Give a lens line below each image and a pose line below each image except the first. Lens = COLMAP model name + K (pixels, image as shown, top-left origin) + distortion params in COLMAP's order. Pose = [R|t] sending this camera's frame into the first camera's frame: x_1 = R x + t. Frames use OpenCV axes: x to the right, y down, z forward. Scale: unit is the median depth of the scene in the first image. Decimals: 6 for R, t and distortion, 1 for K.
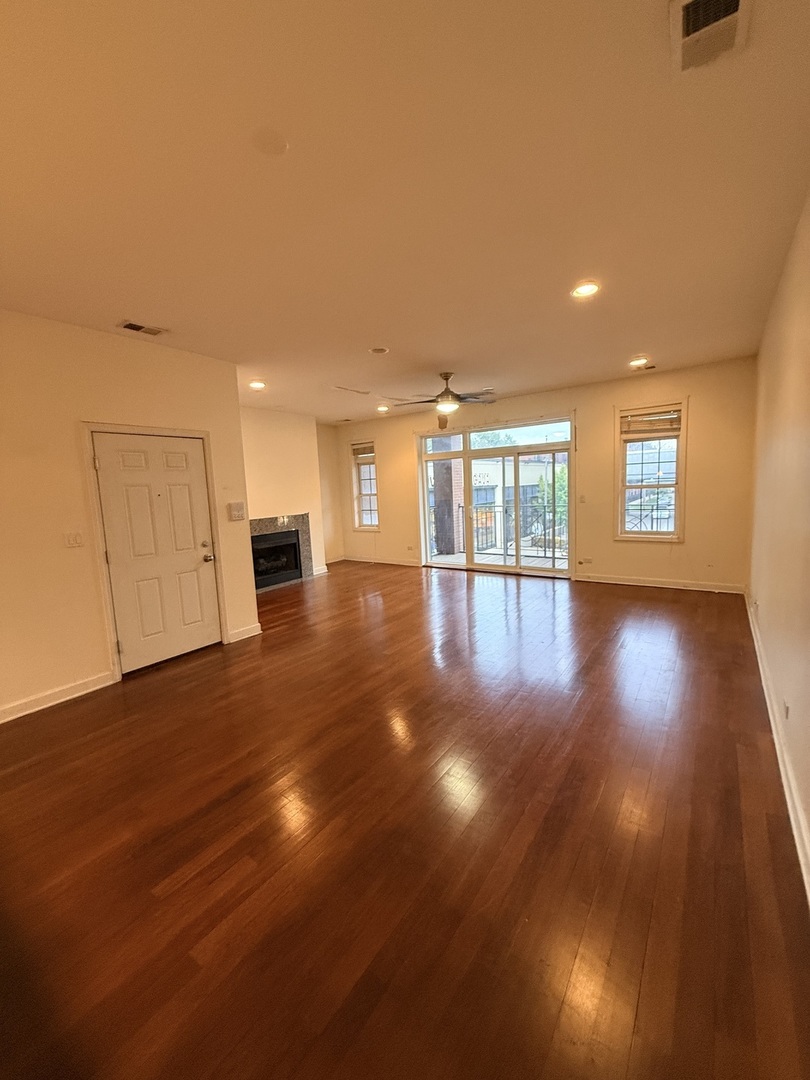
lens RADIAL K [[431.5, 0, 407.3], [0, 431.5, 531.4], [0, 0, 1]] dist [0.010568, 0.000064]
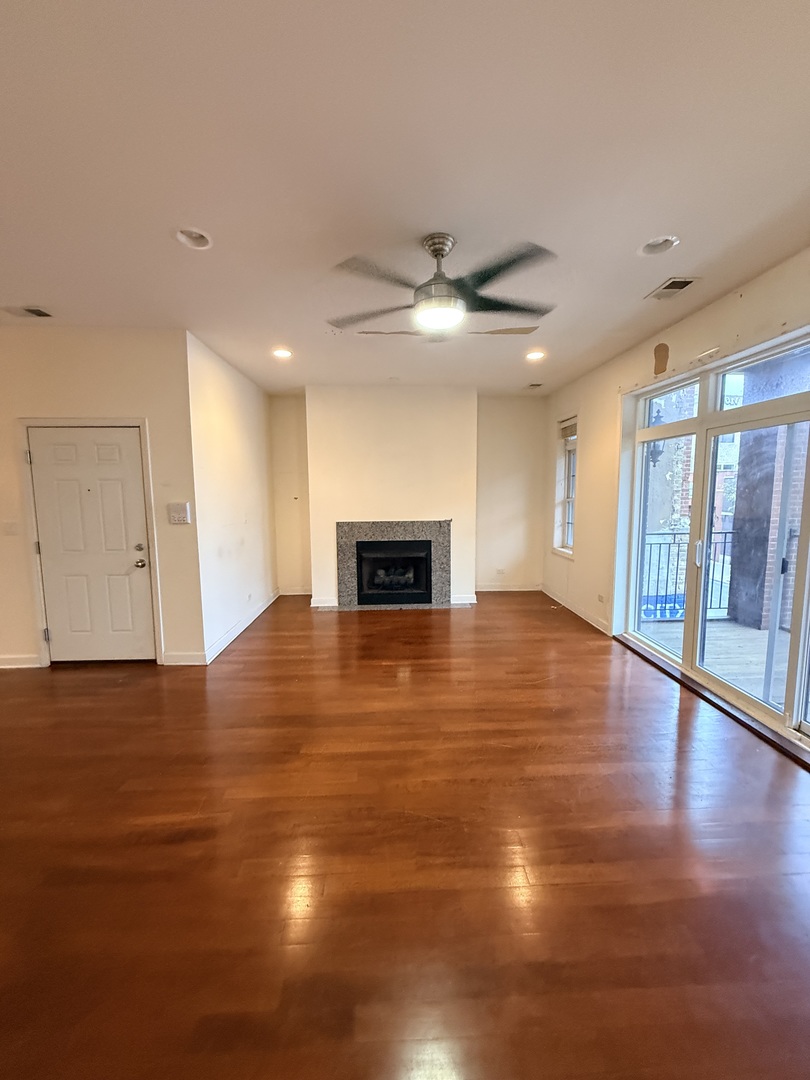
lens RADIAL K [[431.5, 0, 407.3], [0, 431.5, 531.4], [0, 0, 1]] dist [0.010568, 0.000064]
pose [[0.611913, 0.118982, -0.781924, 0.357030], [-0.103964, 0.992142, 0.069610, -0.077787], [0.784062, 0.038697, 0.619475, 0.564253]]
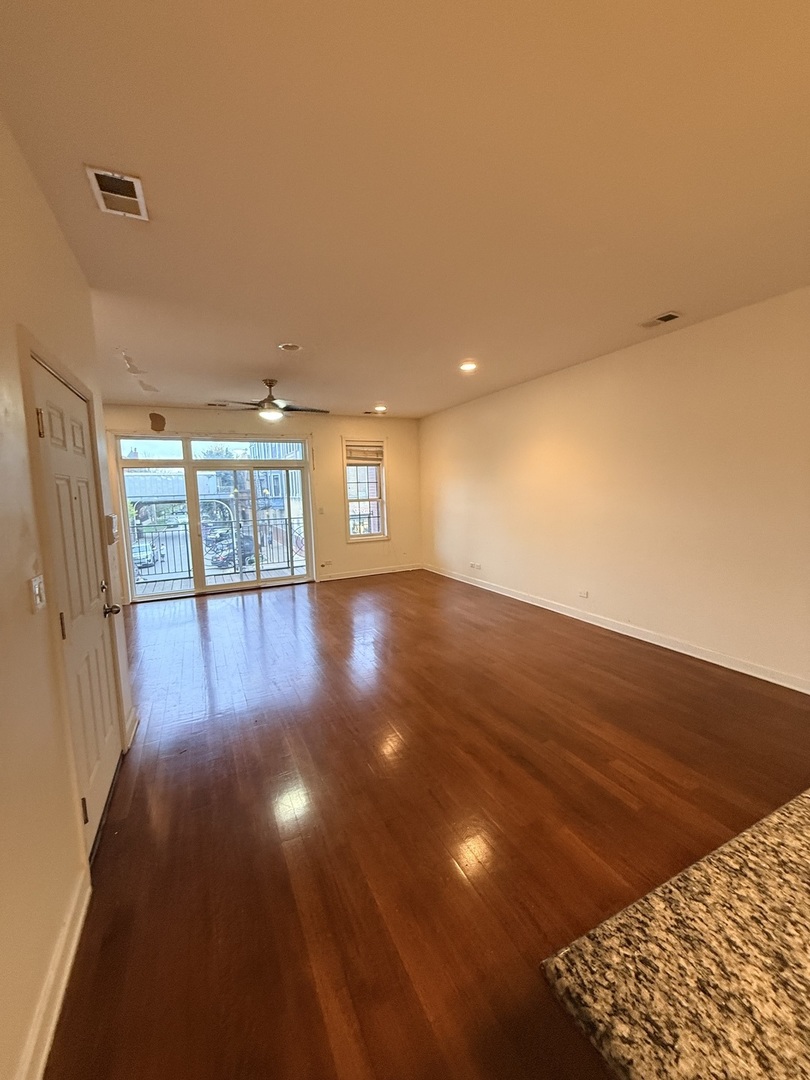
lens RADIAL K [[428.4, 0, 405.0], [0, 428.4, 540.0], [0, 0, 1]] dist [0.000412, 0.000068]
pose [[0.479014, -0.074869, 0.874609, -0.490506], [0.099335, 0.994579, 0.030734, -0.009903], [-0.872169, 0.072158, 0.483854, 0.239002]]
